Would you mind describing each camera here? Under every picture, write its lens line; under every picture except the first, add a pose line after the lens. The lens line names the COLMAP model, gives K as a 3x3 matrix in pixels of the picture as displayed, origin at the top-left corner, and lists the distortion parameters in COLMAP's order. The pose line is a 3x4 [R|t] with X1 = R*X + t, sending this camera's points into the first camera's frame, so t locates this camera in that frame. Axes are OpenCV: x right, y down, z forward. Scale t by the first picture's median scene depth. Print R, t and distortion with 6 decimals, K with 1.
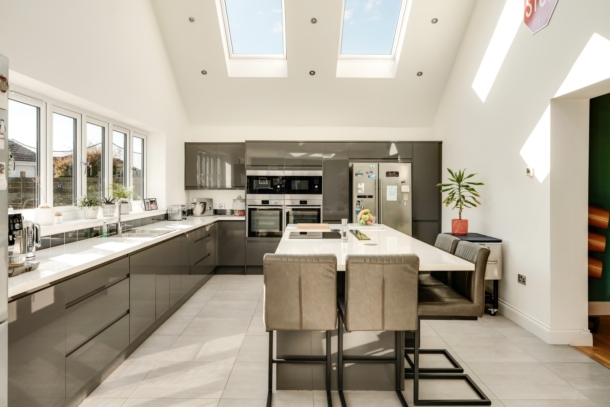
lens RADIAL K [[431.7, 0, 303.7], [0, 431.7, 188.0], [0, 0, 1]] dist [0.000000, -0.001319]
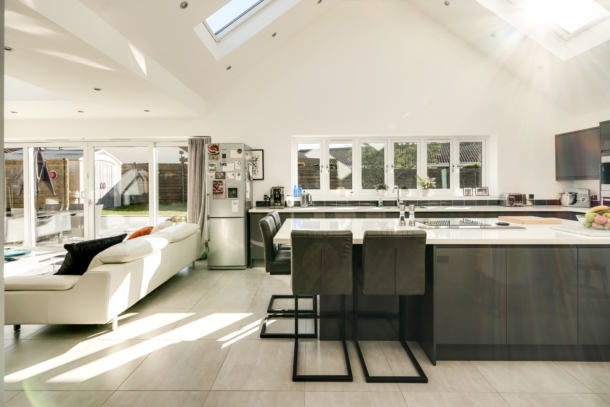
lens RADIAL K [[290.6, 0, 304.0], [0, 290.6, 184.8], [0, 0, 1]] dist [-0.002686, -0.000439]
pose [[-0.020614, 0.002514, -0.999784, 0.462696], [0.006347, 0.999977, 0.002384, 0.010485], [0.999767, -0.006297, -0.020630, 0.427774]]
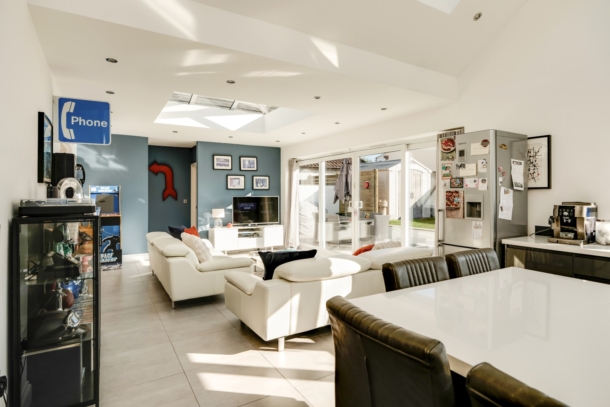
lens RADIAL K [[334.1, 0, 306.4], [0, 334.1, 194.7], [0, 0, 1]] dist [-0.002614, -0.000577]
pose [[-0.855713, -0.001450, -0.517449, 0.267563], [-0.002679, 0.999995, 0.001628, 0.007316], [0.517445, 0.002779, -0.855712, 0.540546]]
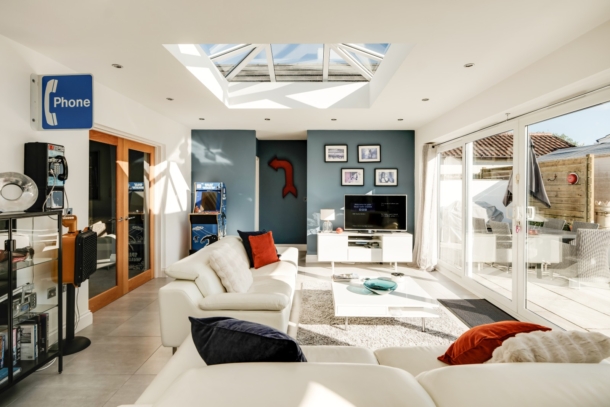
lens RADIAL K [[313.2, 0, 304.6], [0, 313.2, 188.7], [0, 0, 1]] dist [-0.001160, -0.000400]
pose [[-0.999842, -0.007197, 0.016280, -0.001114], [-0.007220, 0.999973, -0.001317, 0.001635], [-0.016270, -0.001434, -0.999867, 0.308840]]
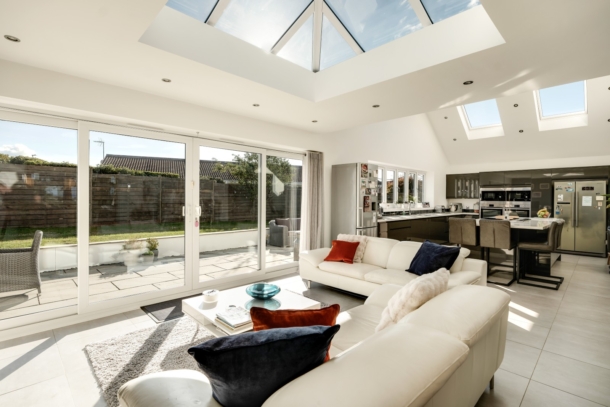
lens RADIAL K [[294.3, 0, 304.7], [0, 294.3, 201.1], [0, 0, 1]] dist [-0.000867, -0.000174]
pose [[0.701493, 0.009726, -0.712610, 0.244931], [-0.006038, 0.999952, 0.007704, 0.009966], [0.712650, -0.001102, 0.701519, -0.432157]]
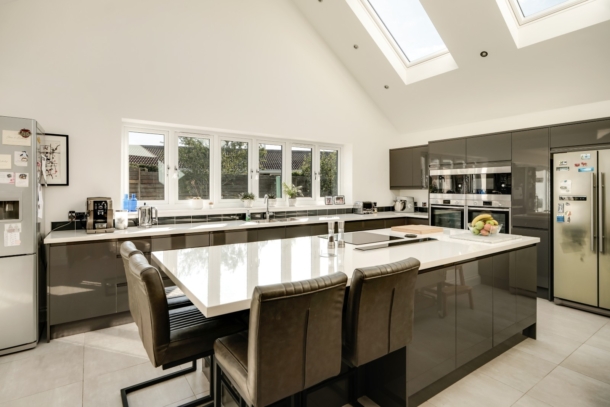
lens RADIAL K [[313.2, 0, 304.6], [0, 313.2, 188.7], [0, 0, 1]] dist [-0.001160, -0.000400]
pose [[0.564513, -0.001452, -0.825423, 0.321941], [0.000379, 0.999999, -0.001500, 0.004108], [0.825424, 0.000534, 0.564513, 0.336099]]
